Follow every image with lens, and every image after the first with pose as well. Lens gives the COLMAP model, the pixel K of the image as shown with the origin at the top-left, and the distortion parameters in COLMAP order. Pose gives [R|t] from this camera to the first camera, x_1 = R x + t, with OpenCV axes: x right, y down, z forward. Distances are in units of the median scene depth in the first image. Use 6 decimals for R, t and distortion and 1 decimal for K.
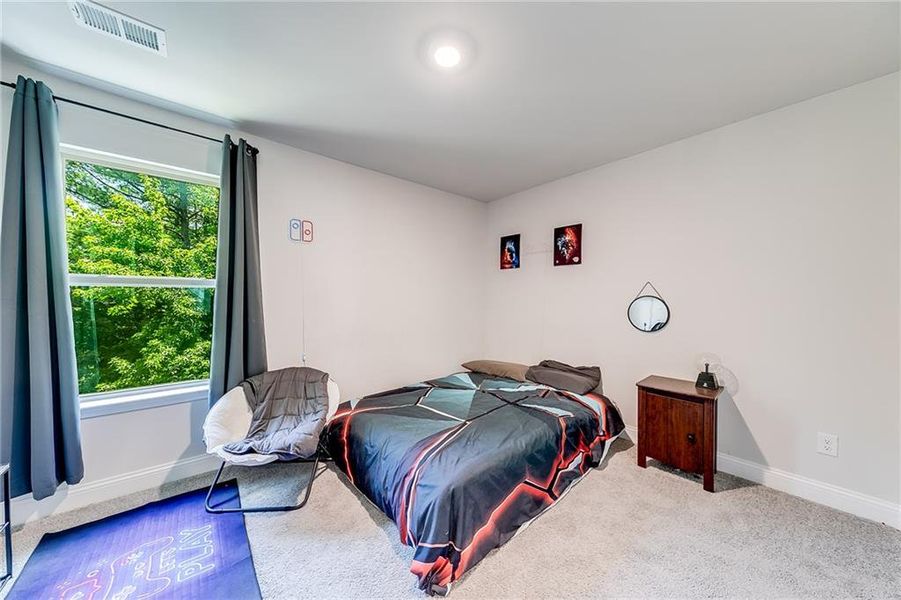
lens RADIAL K [[305.6, 0, 452.0], [0, 305.6, 304.2], [0, 0, 1]] dist [0.010279, -0.004826]
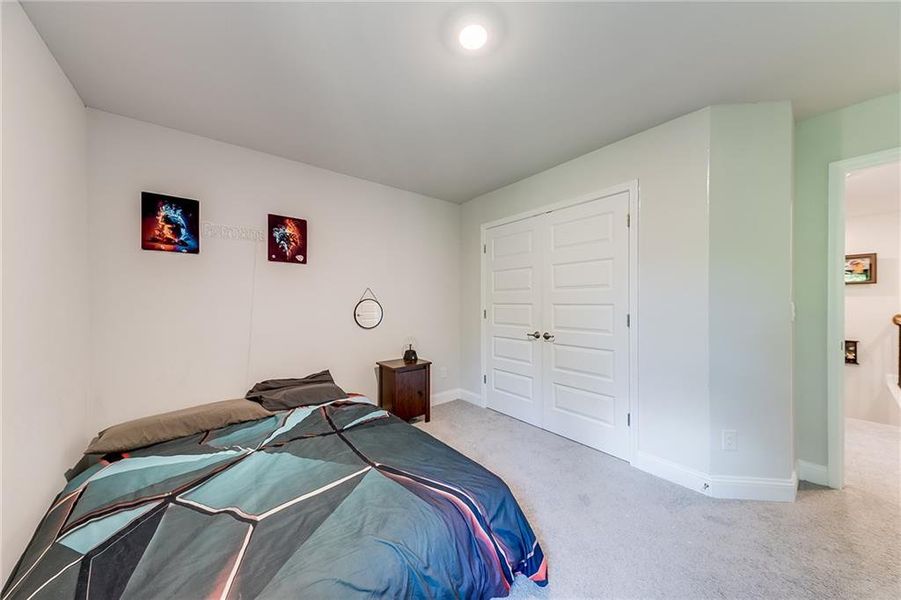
lens RADIAL K [[305.6, 0, 452.0], [0, 305.6, 304.2], [0, 0, 1]] dist [0.010279, -0.004826]
pose [[0.020775, -0.014681, 0.999676, -0.480214], [0.019677, 0.999705, 0.014272, -0.015368], [-0.999591, 0.019374, 0.021058, 0.536990]]
